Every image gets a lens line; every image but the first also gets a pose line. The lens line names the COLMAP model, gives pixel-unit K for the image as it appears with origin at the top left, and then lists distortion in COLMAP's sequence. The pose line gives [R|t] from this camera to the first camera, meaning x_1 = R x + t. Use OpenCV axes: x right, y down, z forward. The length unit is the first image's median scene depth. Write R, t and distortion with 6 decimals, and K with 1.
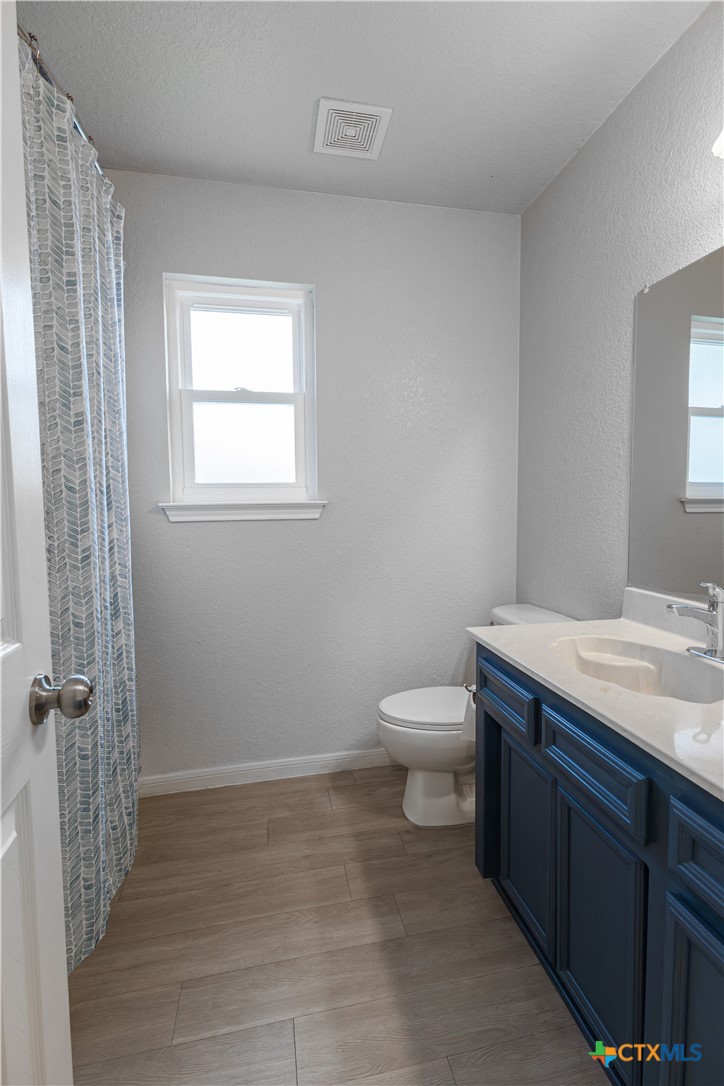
lens RADIAL K [[504.6, 0, 365.3], [0, 504.6, 539.5], [0, 0, 1]] dist [0.004652, -0.000432]
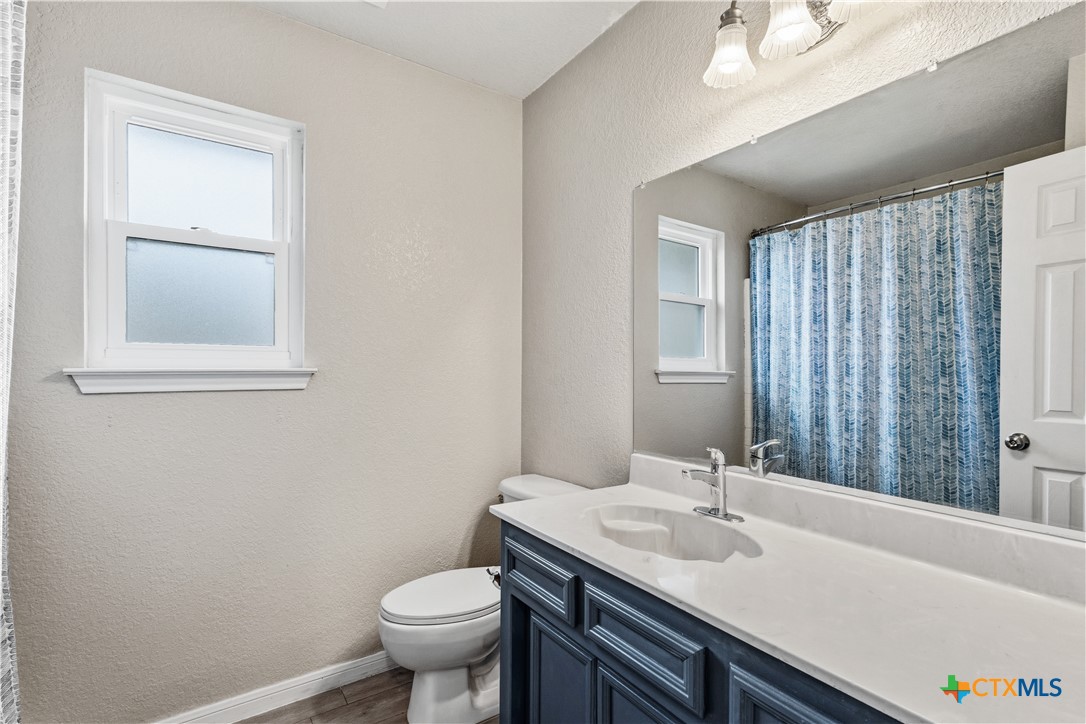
lens RADIAL K [[504.6, 0, 544.1], [0, 504.6, 370.7], [0, 0, 1]] dist [0.004652, -0.000432]
pose [[0.921833, 0.013583, 0.387349, -0.071087], [0.015046, 0.997378, -0.070781, -0.007744], [-0.387295, 0.071076, 0.919212, 0.079227]]
